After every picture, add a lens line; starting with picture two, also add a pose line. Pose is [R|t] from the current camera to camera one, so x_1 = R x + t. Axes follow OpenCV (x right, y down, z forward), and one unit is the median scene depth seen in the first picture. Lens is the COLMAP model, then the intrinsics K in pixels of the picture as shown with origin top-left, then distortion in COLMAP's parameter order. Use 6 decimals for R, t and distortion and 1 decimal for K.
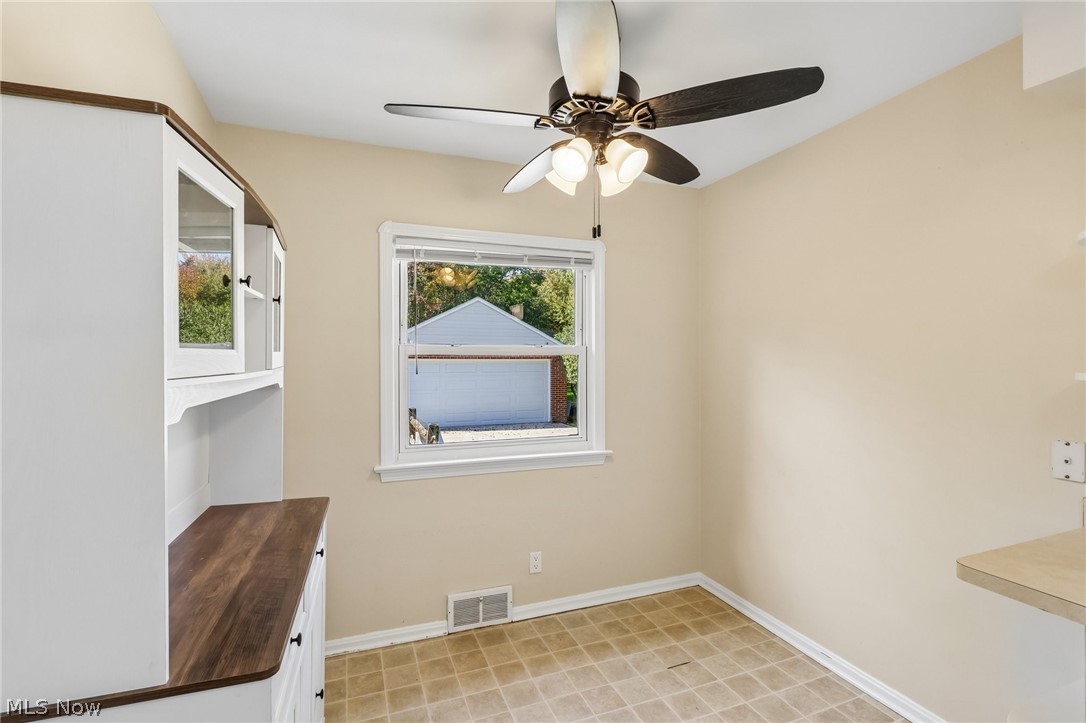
lens RADIAL K [[506.2, 0, 543.4], [0, 506.2, 362.5], [0, 0, 1]] dist [-0.003683, 0.001472]
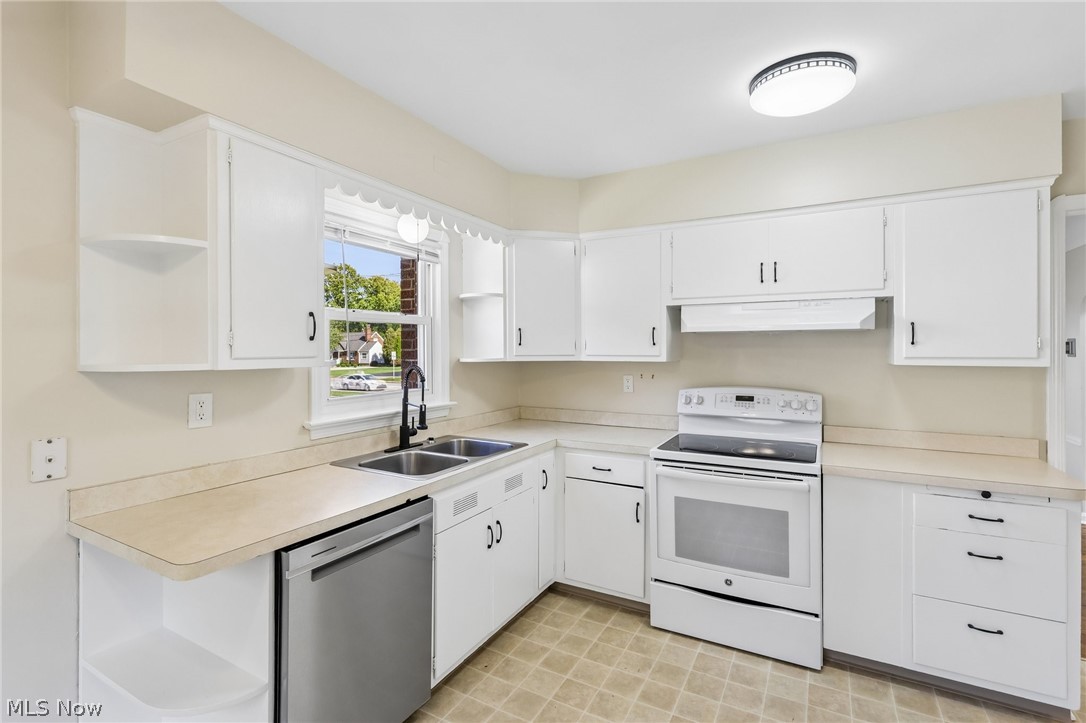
lens RADIAL K [[506.2, 0, 543.4], [0, 506.2, 348.9], [0, 0, 1]] dist [-0.003683, 0.001472]
pose [[-0.636390, 0.007680, 0.771330, -0.403086], [0.008305, 0.999961, -0.003104, -0.011550], [-0.771323, 0.004431, -0.636428, 1.084402]]
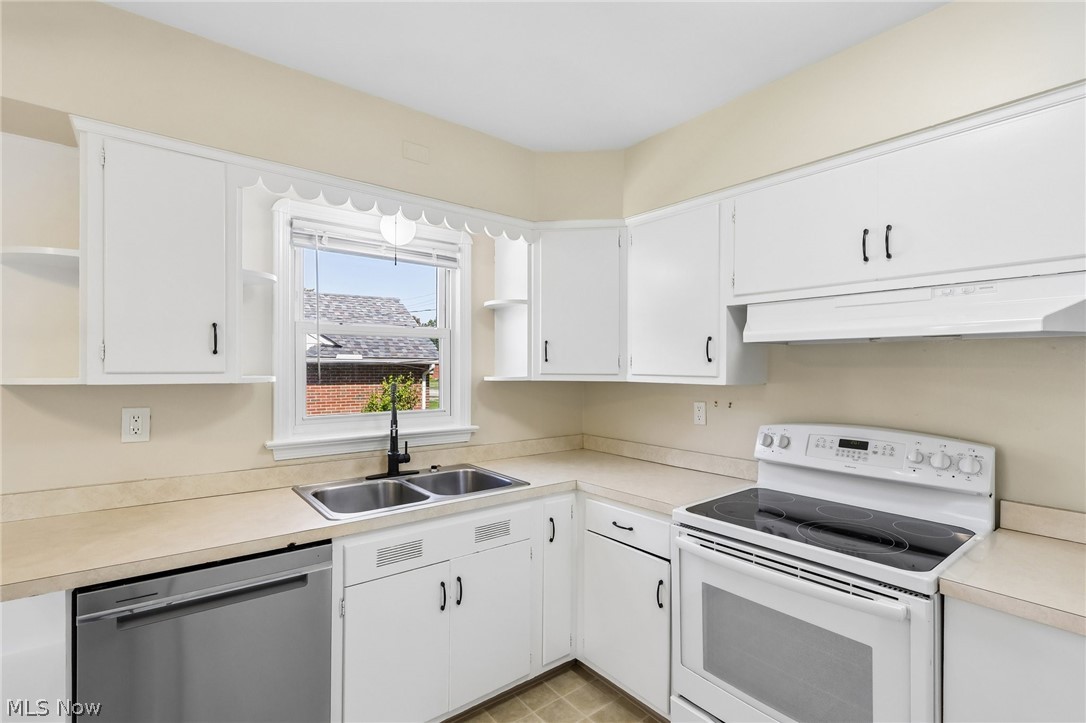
lens RADIAL K [[506.2, 0, 541.3], [0, 506.2, 369.8], [0, 0, 1]] dist [-0.003683, 0.001472]
pose [[-0.287654, -0.000621, 0.957734, -0.392915], [-0.000159, 1.000000, 0.000601, -0.009788], [-0.957734, 0.000021, -0.287654, 0.816397]]
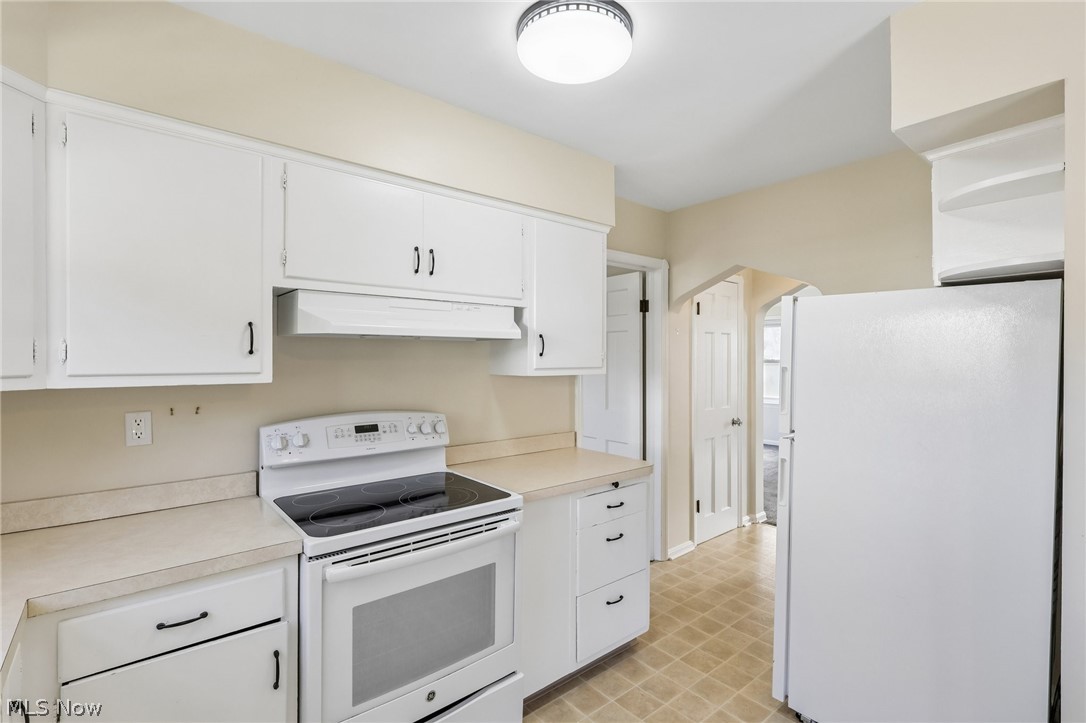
lens RADIAL K [[506.2, 0, 541.2], [0, 506.2, 359.6], [0, 0, 1]] dist [-0.003683, 0.001472]
pose [[-0.948511, 0.009159, -0.316613, -0.038191], [0.007598, 0.999952, 0.006164, -0.014002], [0.316654, 0.003442, -0.948535, 0.959125]]
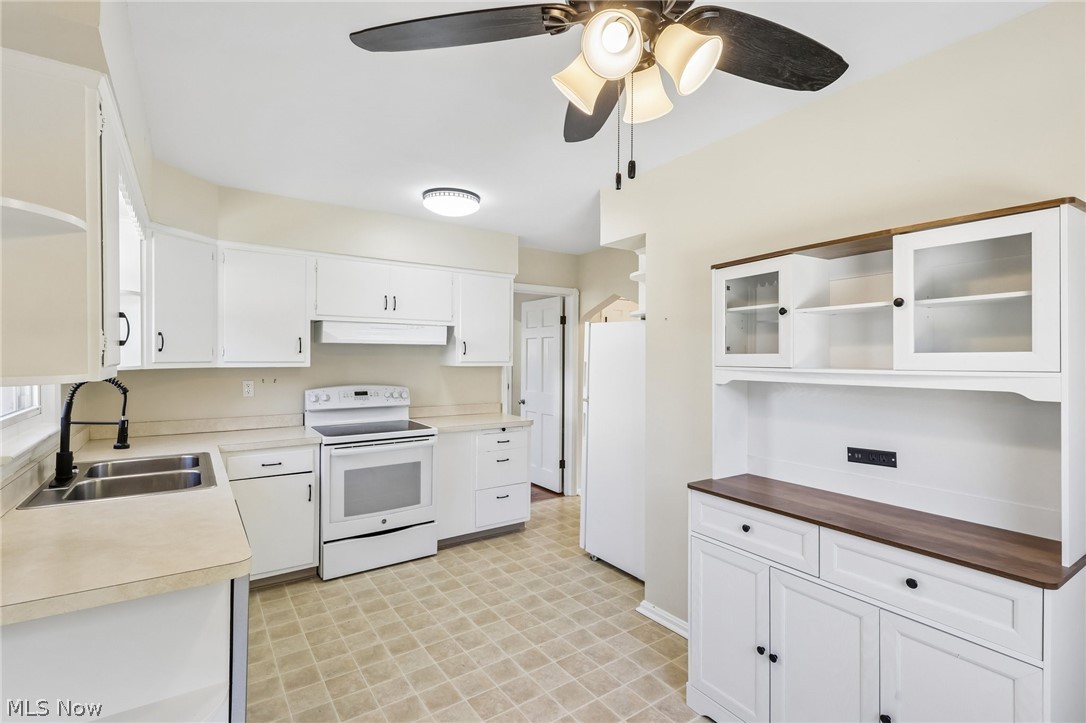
lens RADIAL K [[506.2, 0, 541.3], [0, 506.2, 360.6], [0, 0, 1]] dist [-0.003683, 0.001472]
pose [[-0.972762, 0.004100, -0.231771, -0.141619], [0.001224, 0.999920, 0.012551, -0.014802], [0.231805, 0.011925, -0.972689, 1.415688]]
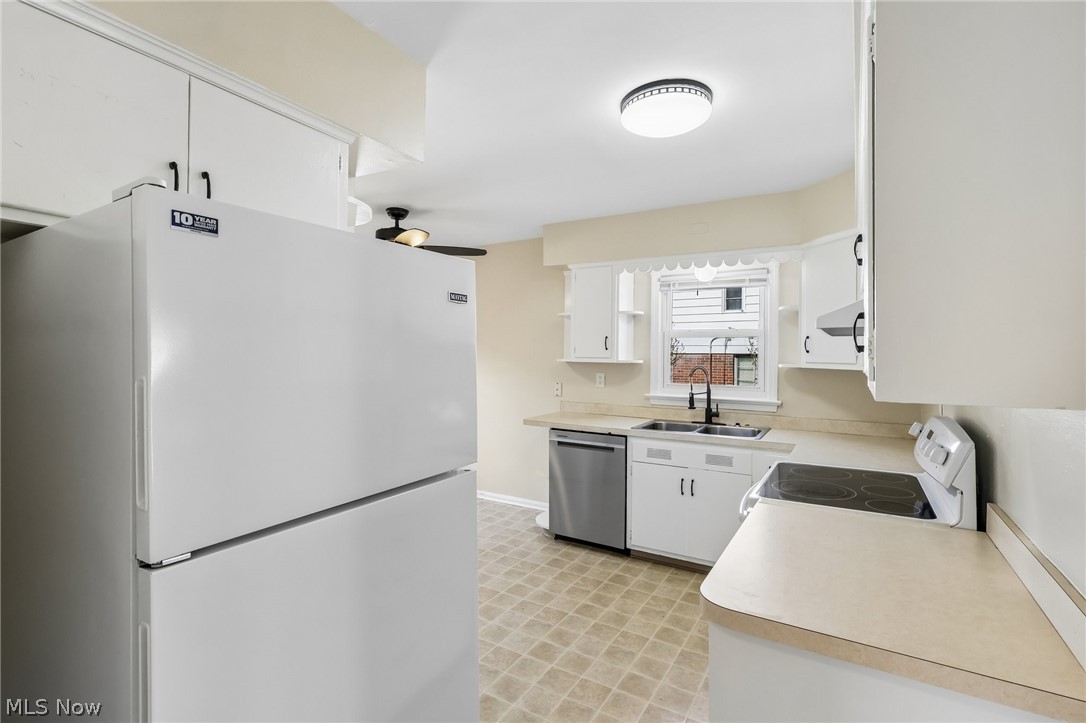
lens RADIAL K [[506.2, 0, 547.2], [0, 506.2, 354.4], [0, 0, 1]] dist [-0.003683, 0.001472]
pose [[0.794359, 0.016579, 0.607222, -0.592473], [-0.014799, 0.999859, -0.007940, -0.004389], [-0.607268, -0.002679, 0.794493, 0.256229]]
